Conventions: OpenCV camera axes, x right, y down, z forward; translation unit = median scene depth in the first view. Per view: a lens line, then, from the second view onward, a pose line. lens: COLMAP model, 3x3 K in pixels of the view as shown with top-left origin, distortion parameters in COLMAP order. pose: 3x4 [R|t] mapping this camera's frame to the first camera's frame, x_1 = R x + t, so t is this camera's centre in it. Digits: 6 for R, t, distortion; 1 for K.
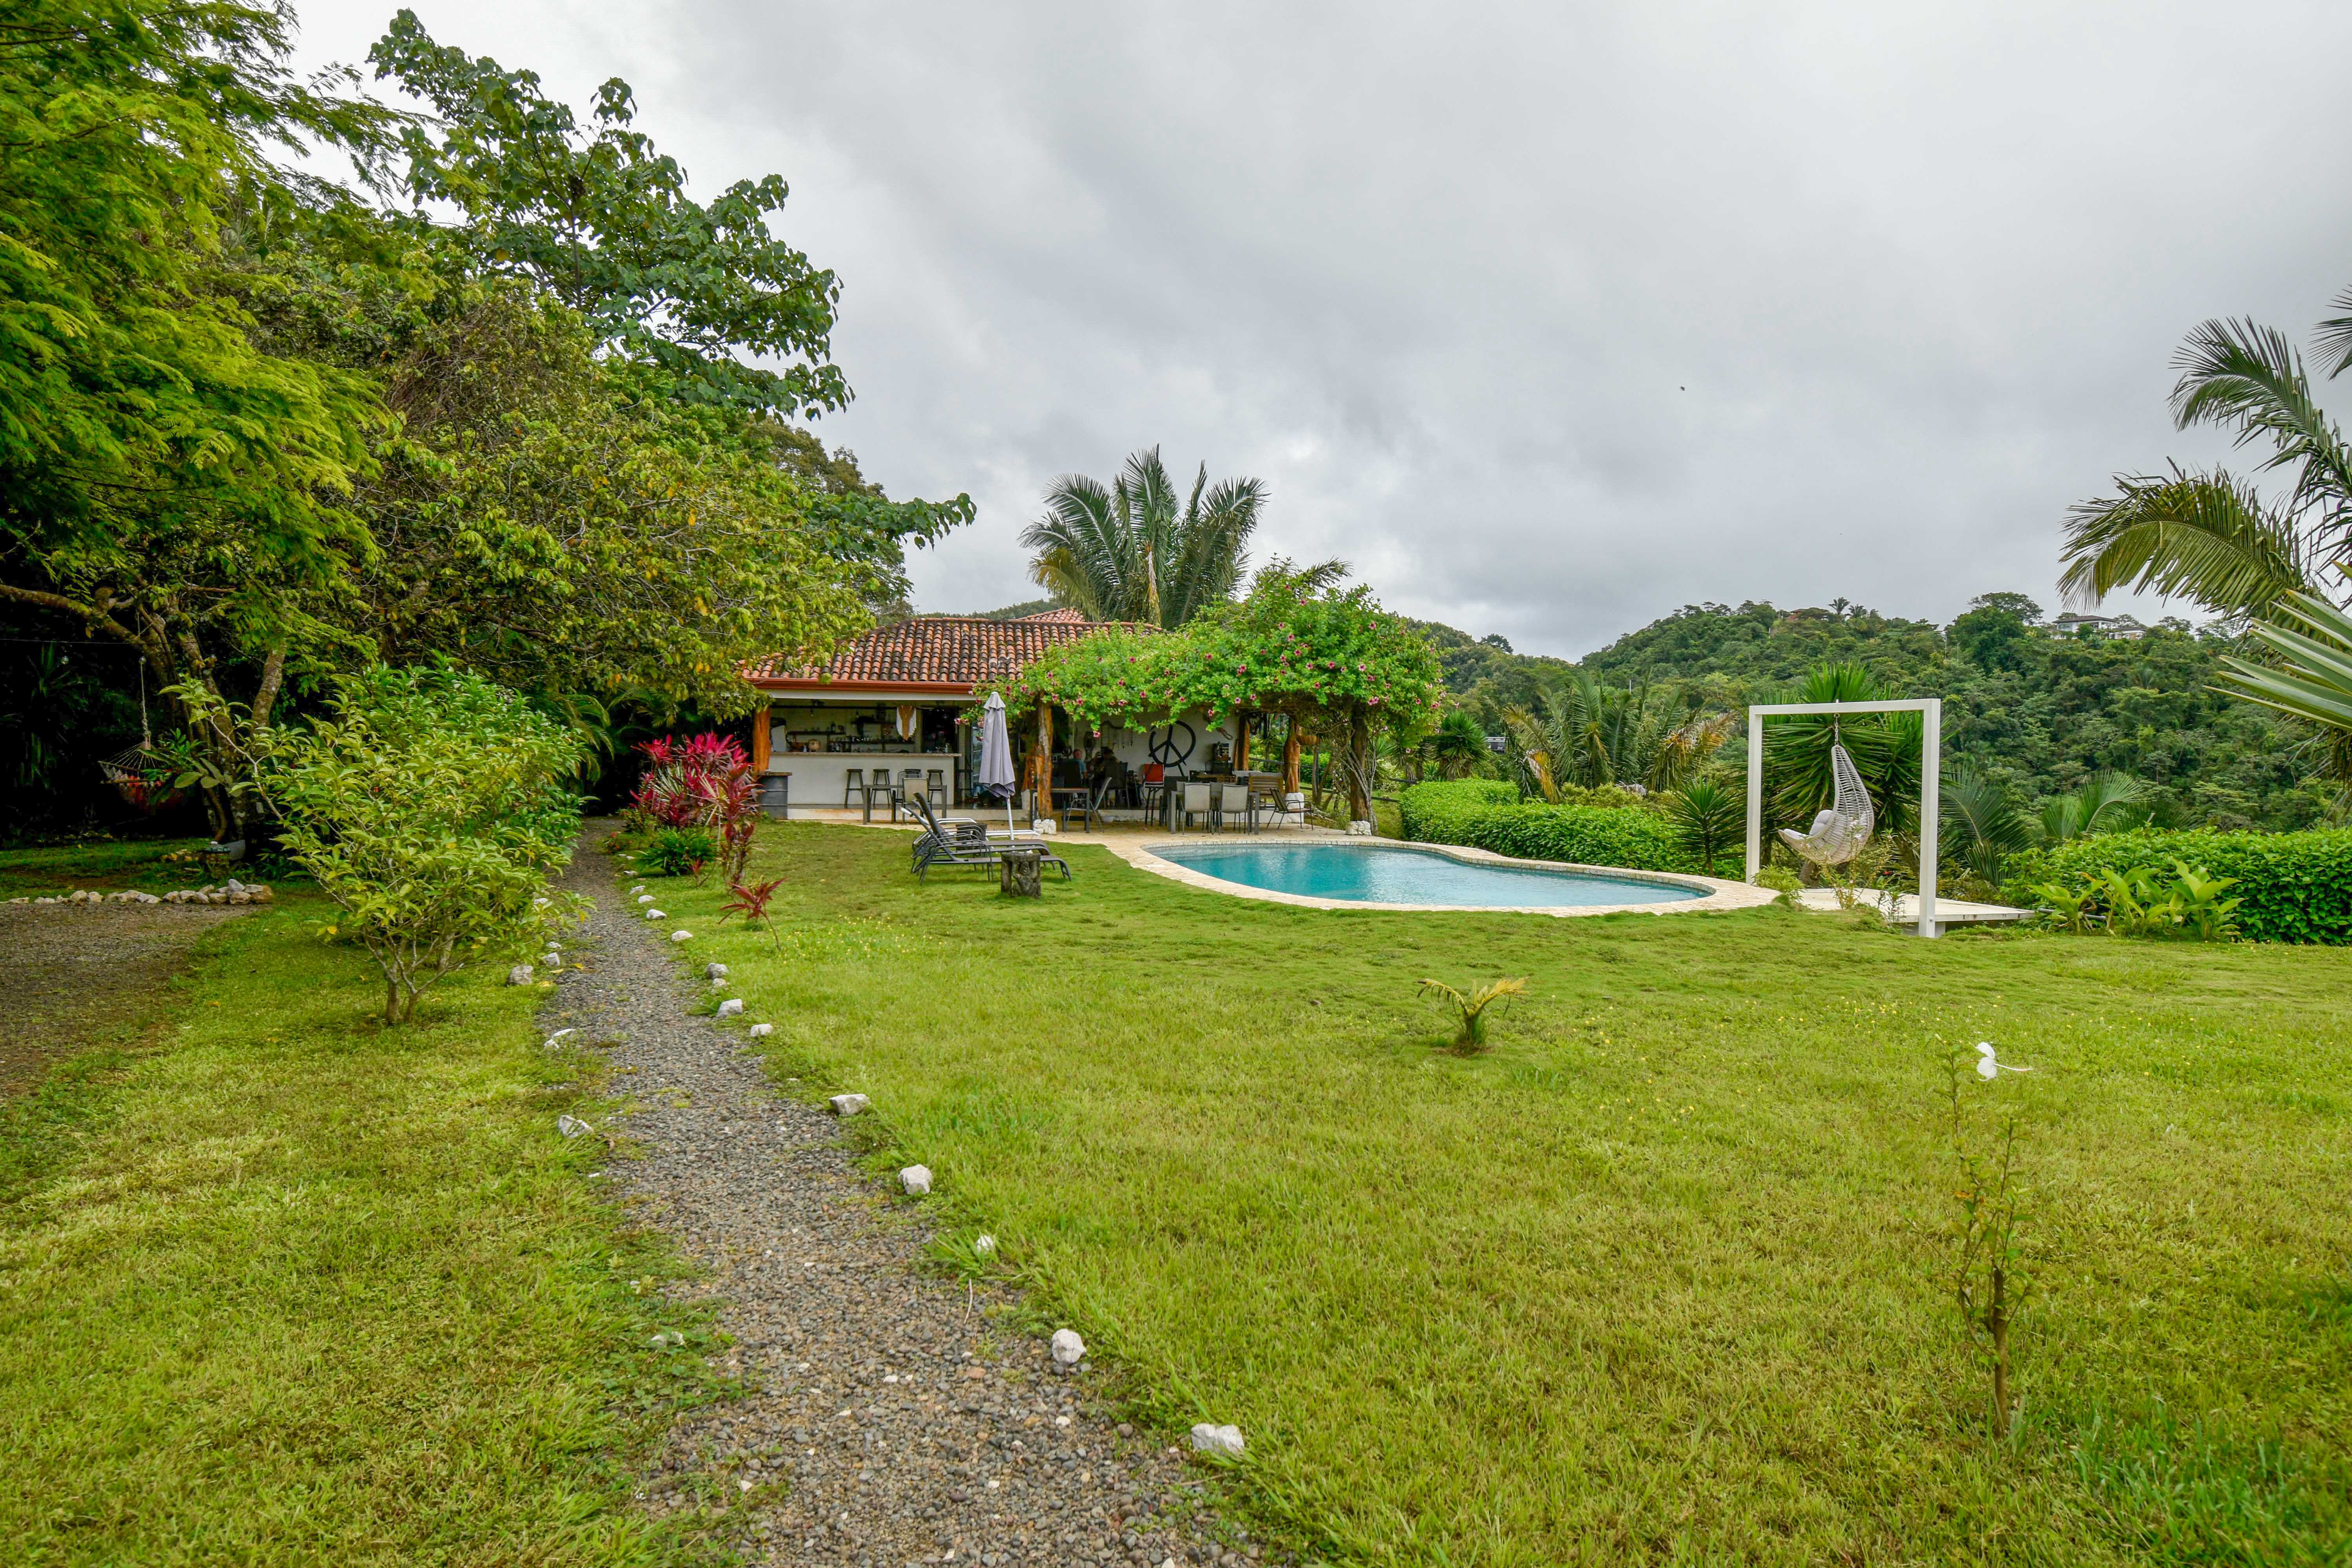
lens RADIAL K [[1399.7, 0, 1166.6], [0, 1399.7, 793.9], [0, 0, 1]] dist [-0.001870, -0.000591]
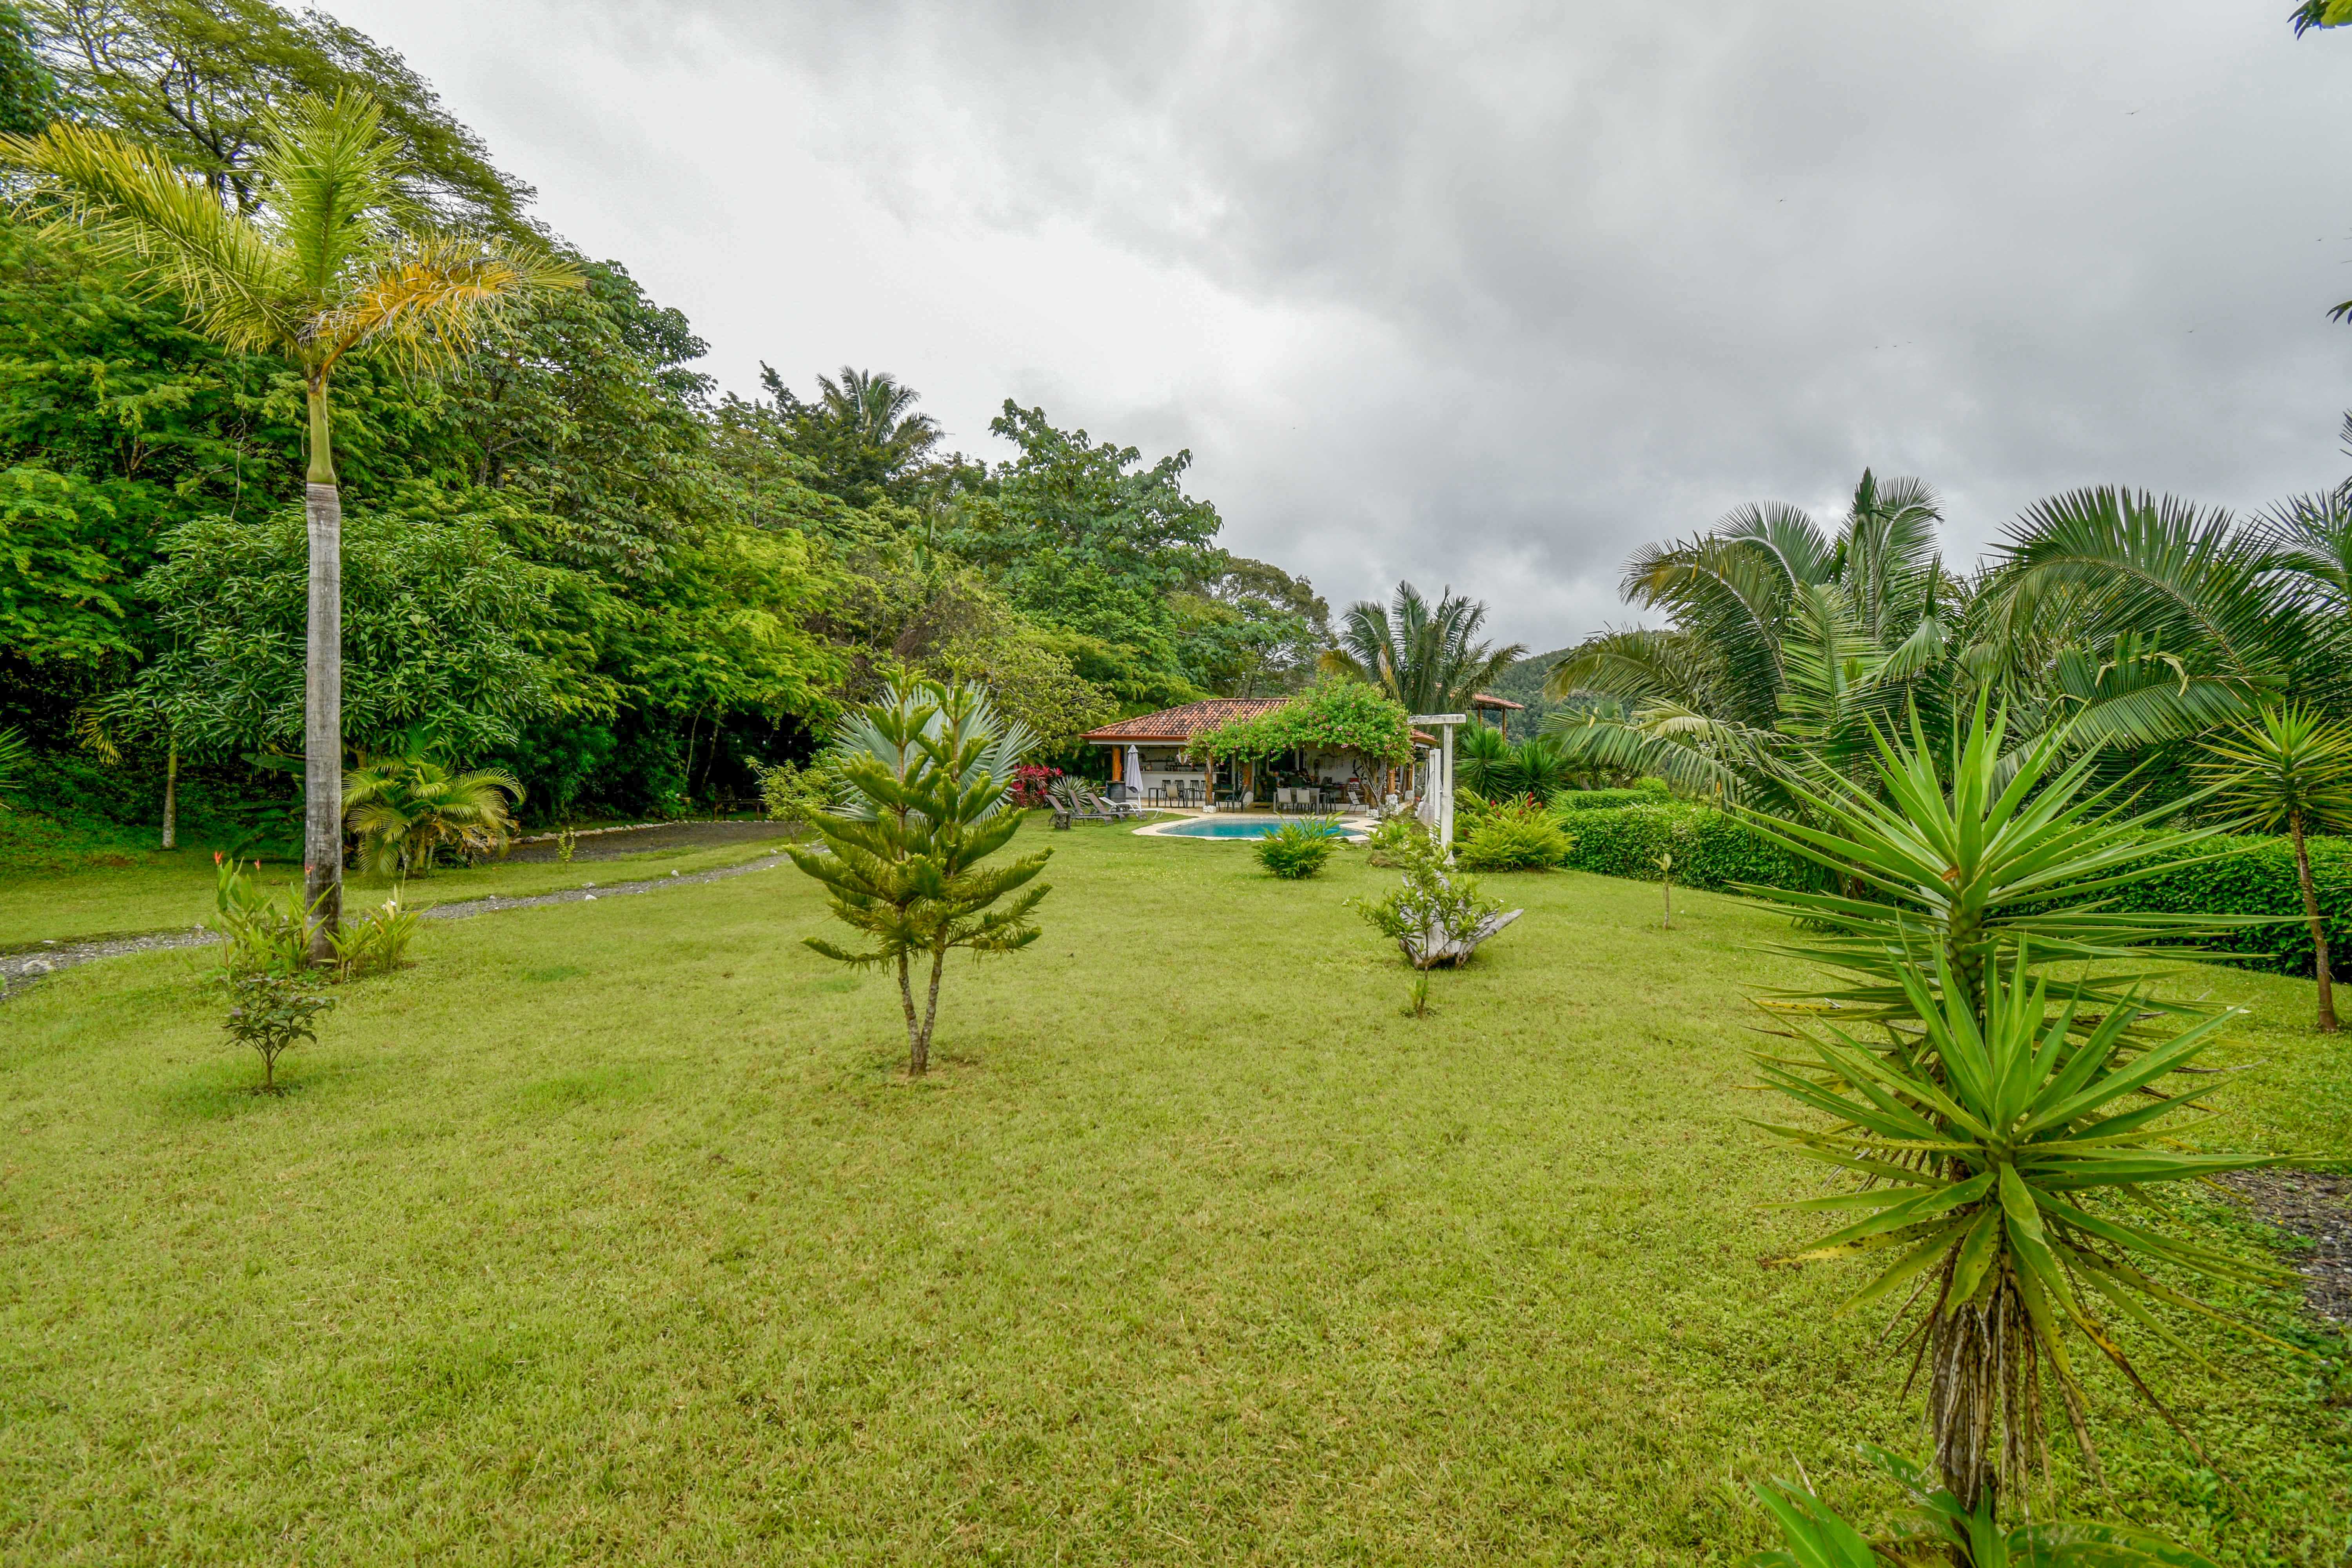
lens RADIAL K [[1083.4, 0, 1176.0], [0, 1083.4, 806.2], [0, 0, 1]] dist [0.002060, 0.000066]
pose [[0.887283, 0.018672, -0.460847, 0.288552], [-0.015709, 0.999824, 0.010264, 0.002267], [0.460958, -0.001868, 0.887420, -0.196286]]
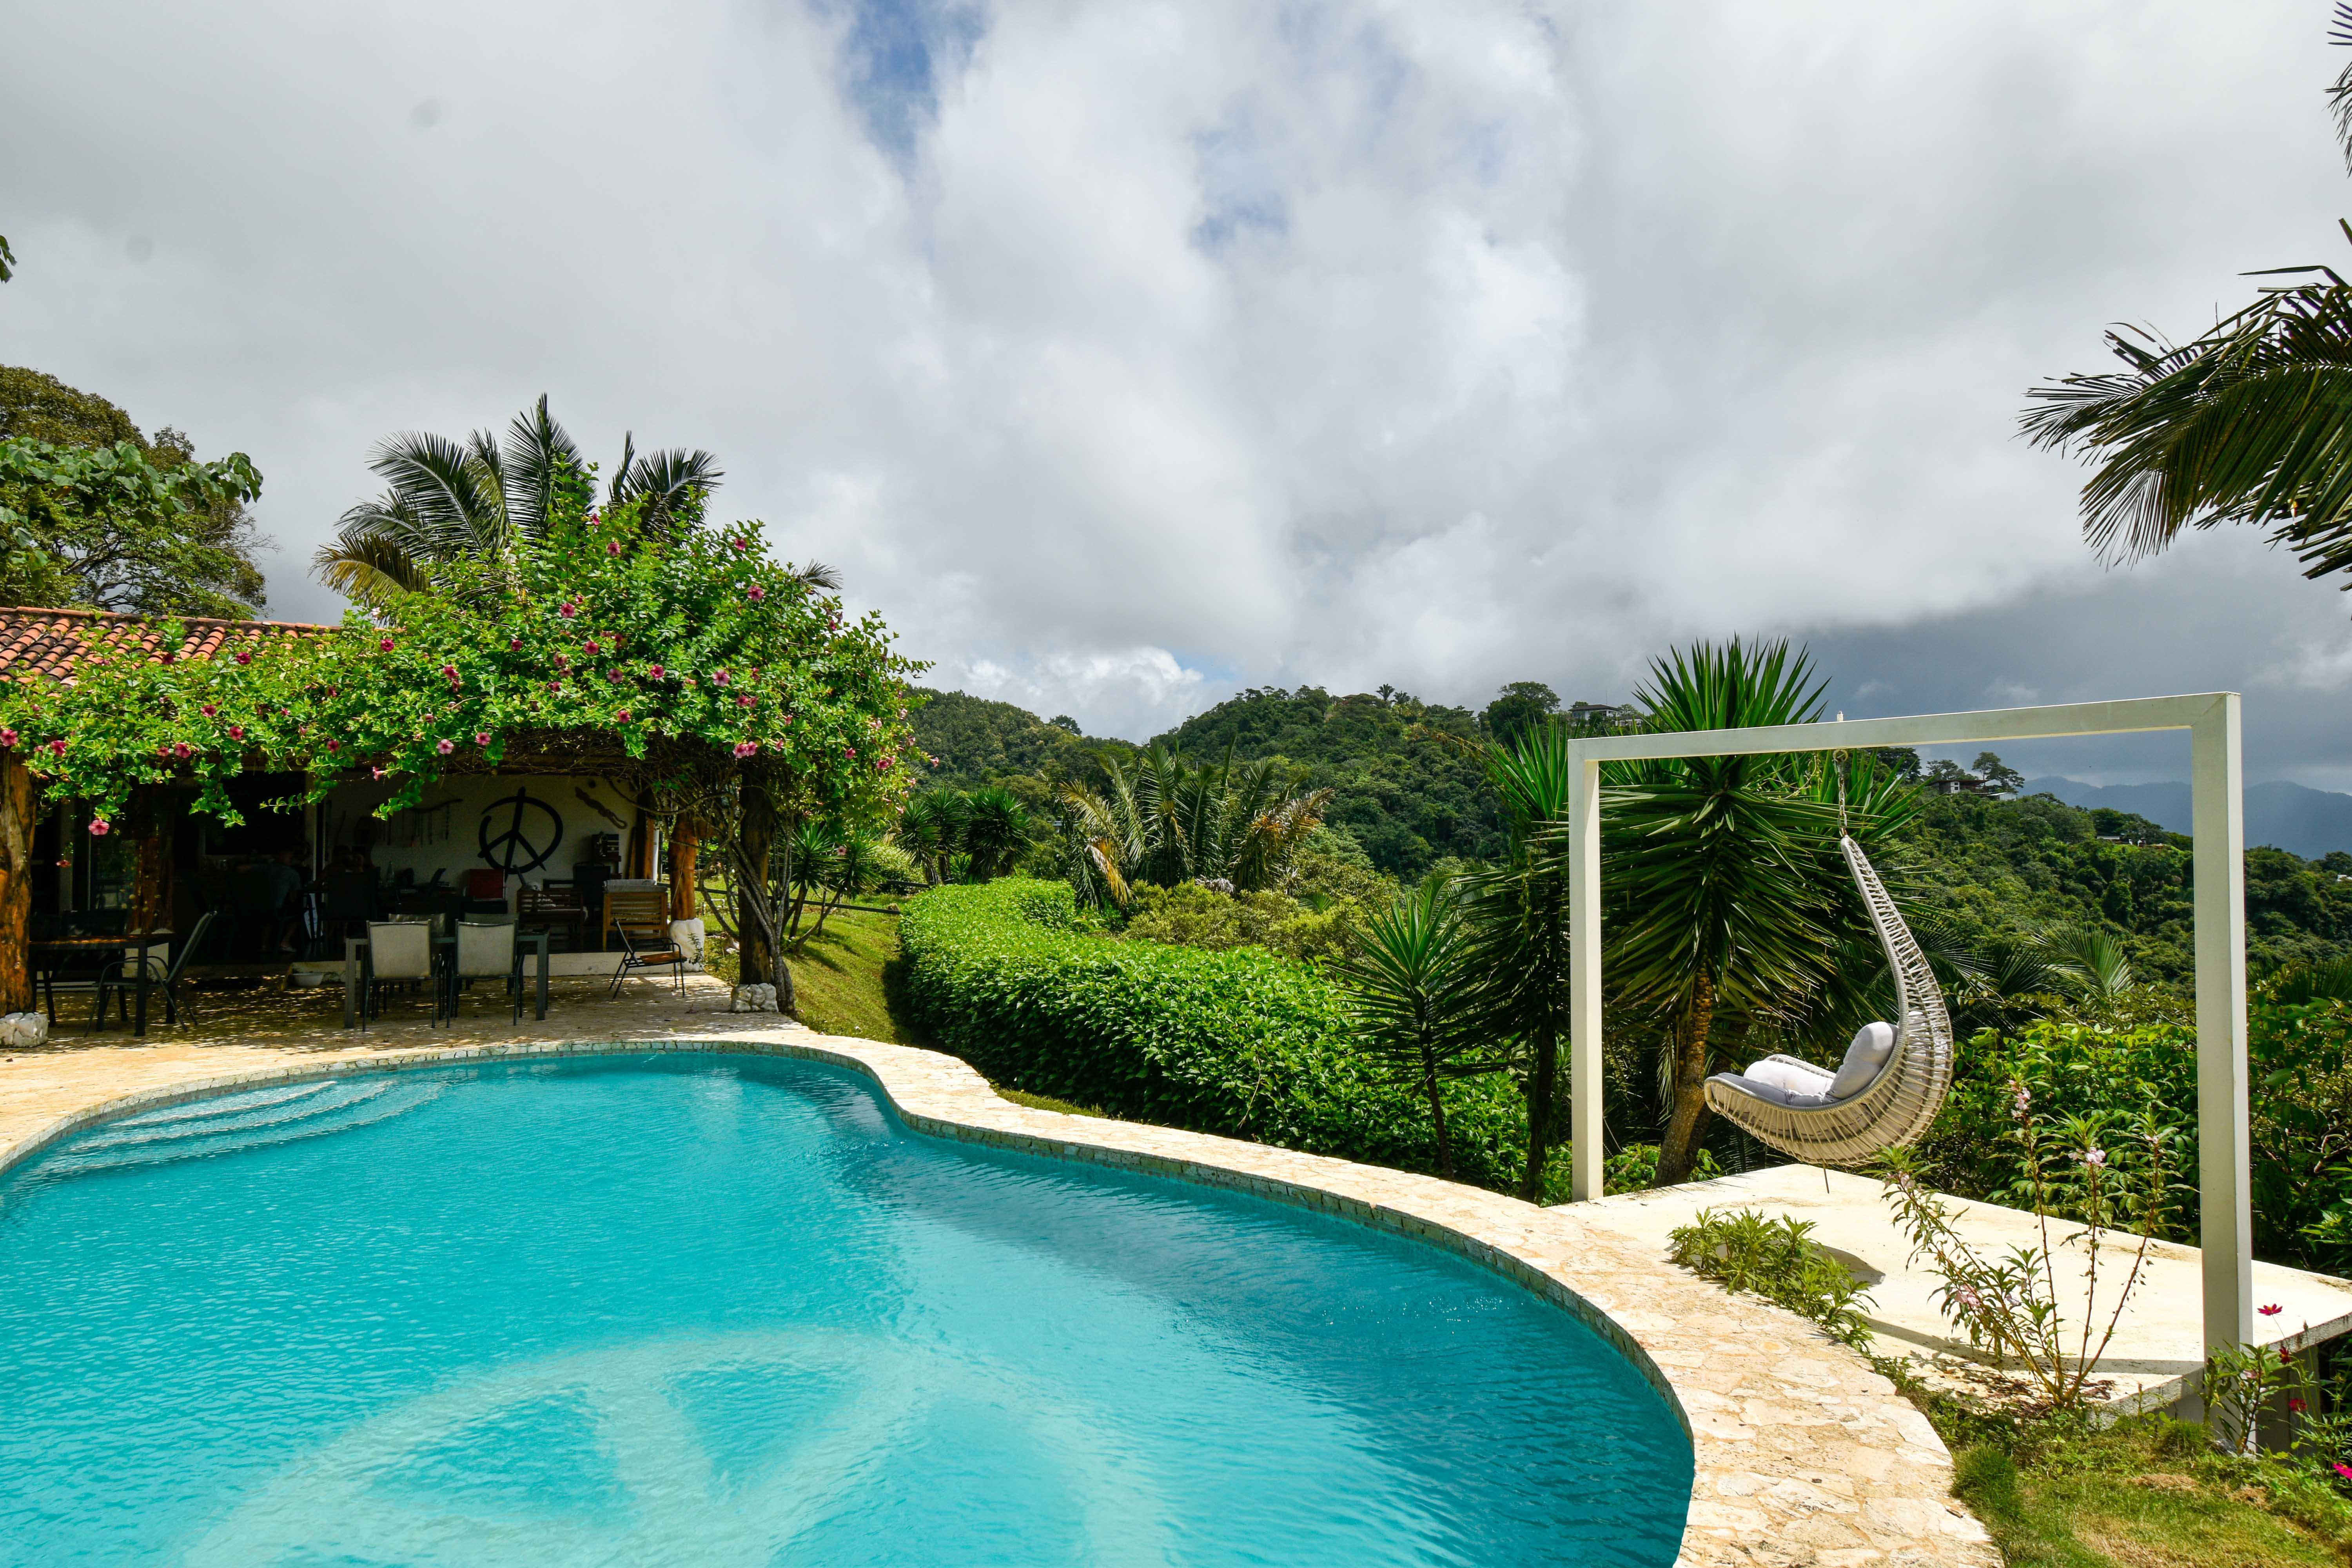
lens RADIAL K [[1399.7, 0, 1166.6], [0, 1399.7, 793.9], [0, 0, 1]] dist [-0.001870, -0.000591]
pose [[0.955252, -0.000461, 0.295792, 0.065621], [0.018142, 0.998207, -0.057033, -0.009869], [-0.295236, 0.059847, 0.953548, 0.230580]]
